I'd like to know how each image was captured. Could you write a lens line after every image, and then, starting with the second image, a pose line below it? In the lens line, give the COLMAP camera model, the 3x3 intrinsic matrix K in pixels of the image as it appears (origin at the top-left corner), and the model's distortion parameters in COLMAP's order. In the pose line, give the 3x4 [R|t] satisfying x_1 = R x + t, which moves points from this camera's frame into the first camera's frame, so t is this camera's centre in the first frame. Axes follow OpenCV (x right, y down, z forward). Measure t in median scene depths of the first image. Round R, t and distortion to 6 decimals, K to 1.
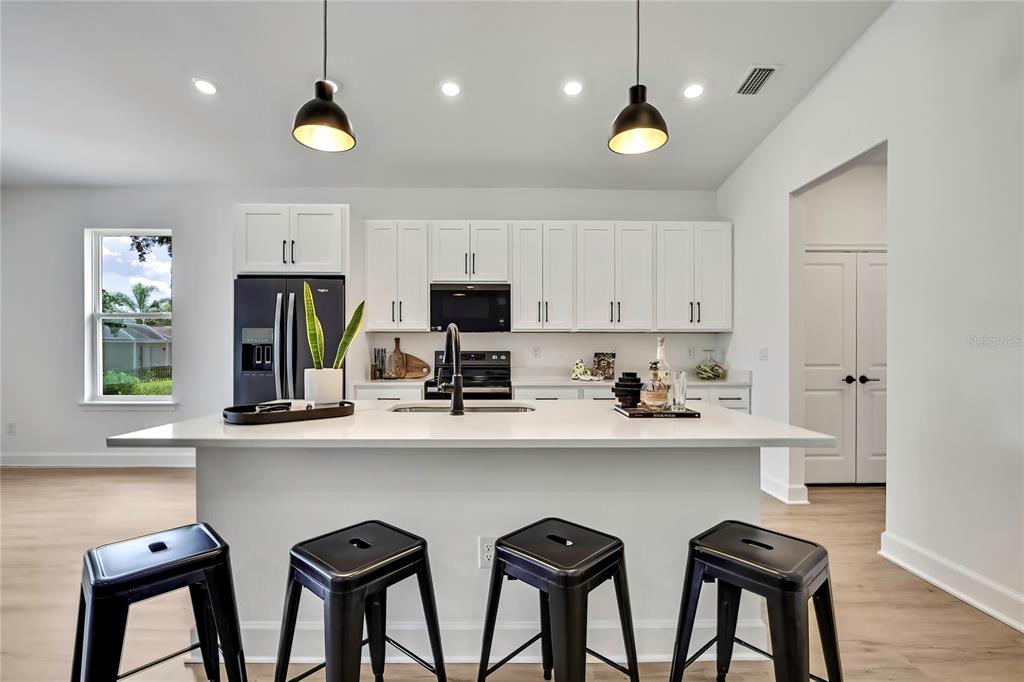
lens RADIAL K [[438.3, 0, 516.4], [0, 438.3, 340.9], [0, 0, 1]] dist [-0.003253, 0.000347]
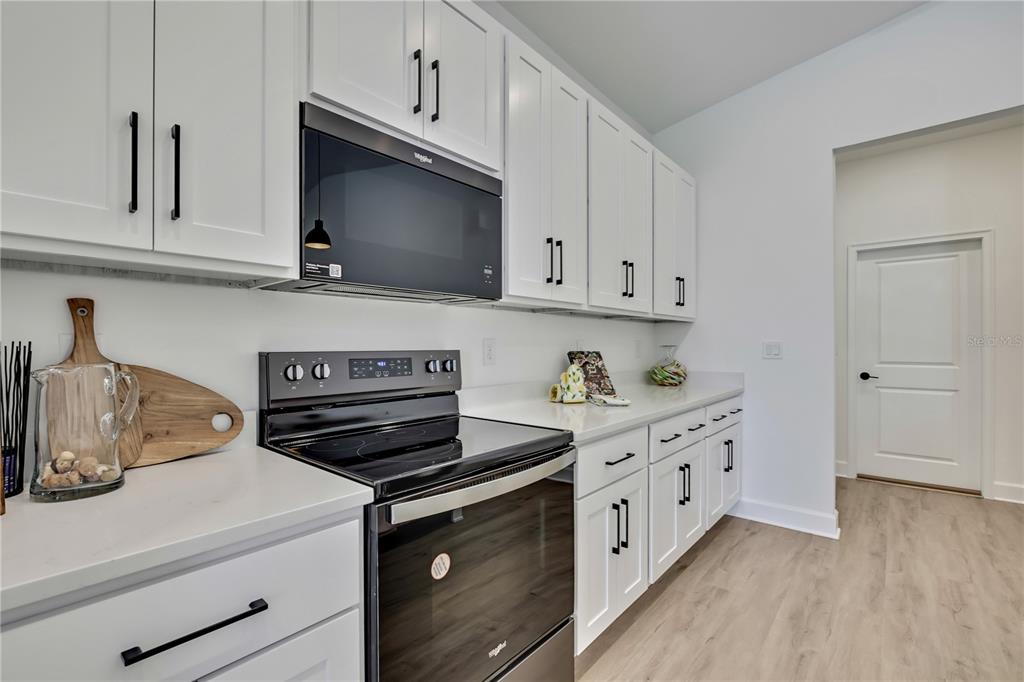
lens RADIAL K [[438.3, 0, 516.4], [0, 438.3, 340.9], [0, 0, 1]] dist [-0.003253, 0.000347]
pose [[0.687807, 0.003152, 0.725886, -0.294989], [-0.010763, 0.999925, 0.005856, 0.012387], [-0.725813, -0.011840, 0.687790, 0.709814]]
